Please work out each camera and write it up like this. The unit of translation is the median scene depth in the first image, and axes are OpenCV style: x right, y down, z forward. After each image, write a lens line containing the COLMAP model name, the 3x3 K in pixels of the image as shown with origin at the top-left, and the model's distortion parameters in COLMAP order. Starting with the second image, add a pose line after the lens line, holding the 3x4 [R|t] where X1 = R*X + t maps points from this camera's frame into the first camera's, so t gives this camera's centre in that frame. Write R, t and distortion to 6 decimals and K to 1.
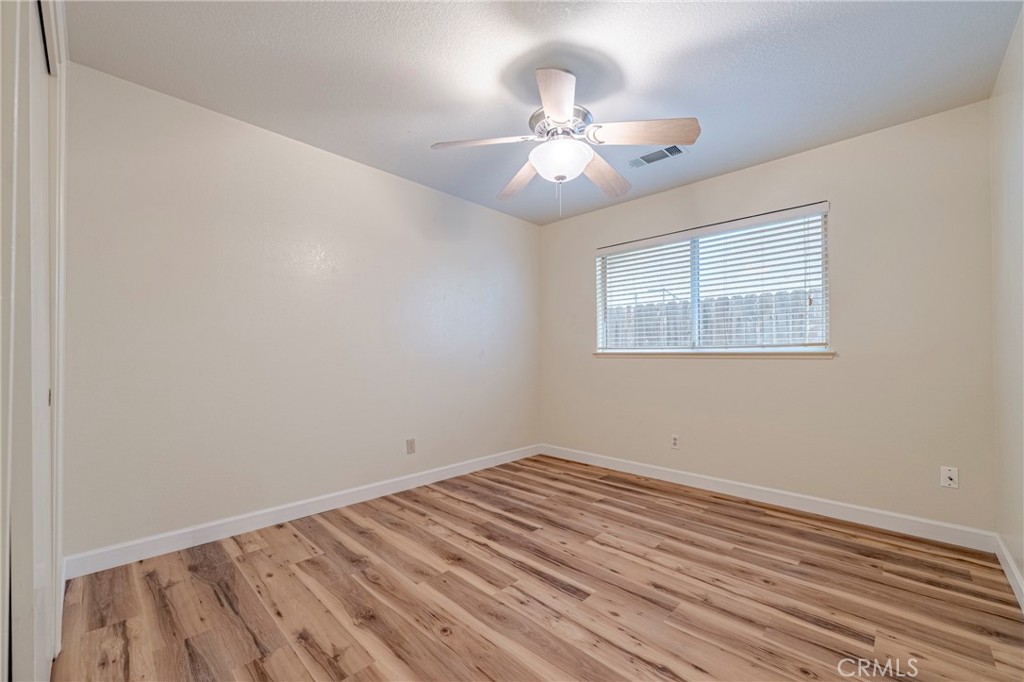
lens RADIAL K [[407.9, 0, 515.3], [0, 407.9, 343.7], [0, 0, 1]] dist [-0.001448, 0.000292]
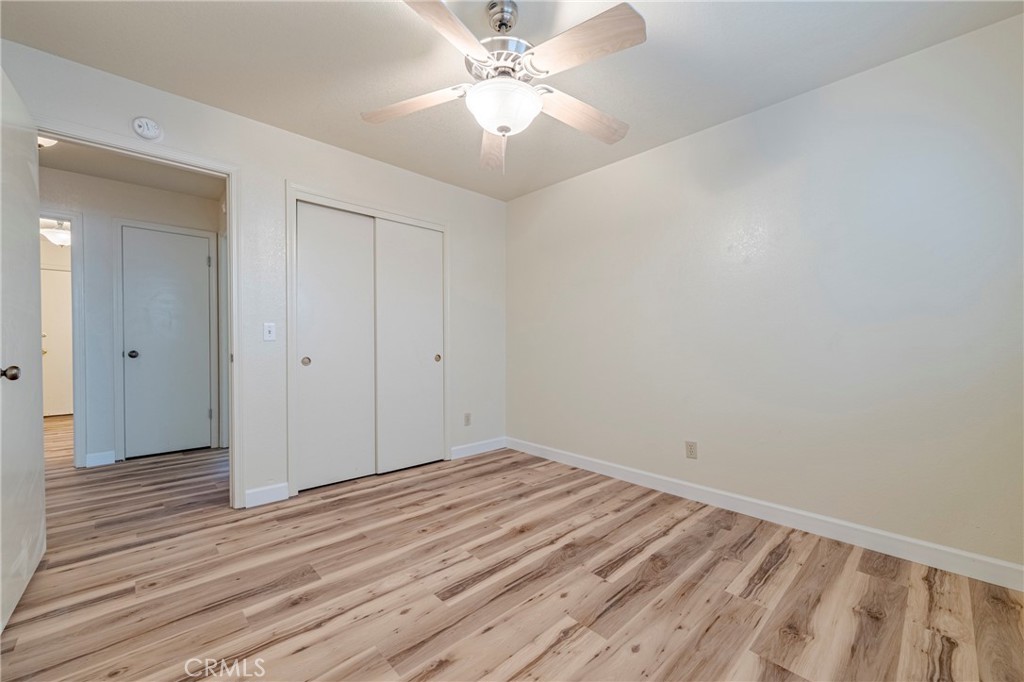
lens RADIAL K [[407.9, 0, 509.1], [0, 407.9, 339.7], [0, 0, 1]] dist [-0.001448, 0.000292]
pose [[-0.050212, -0.007324, -0.998712, 0.824302], [0.024721, 0.999658, -0.008574, 0.028855], [0.998433, -0.025119, -0.050014, 0.907297]]
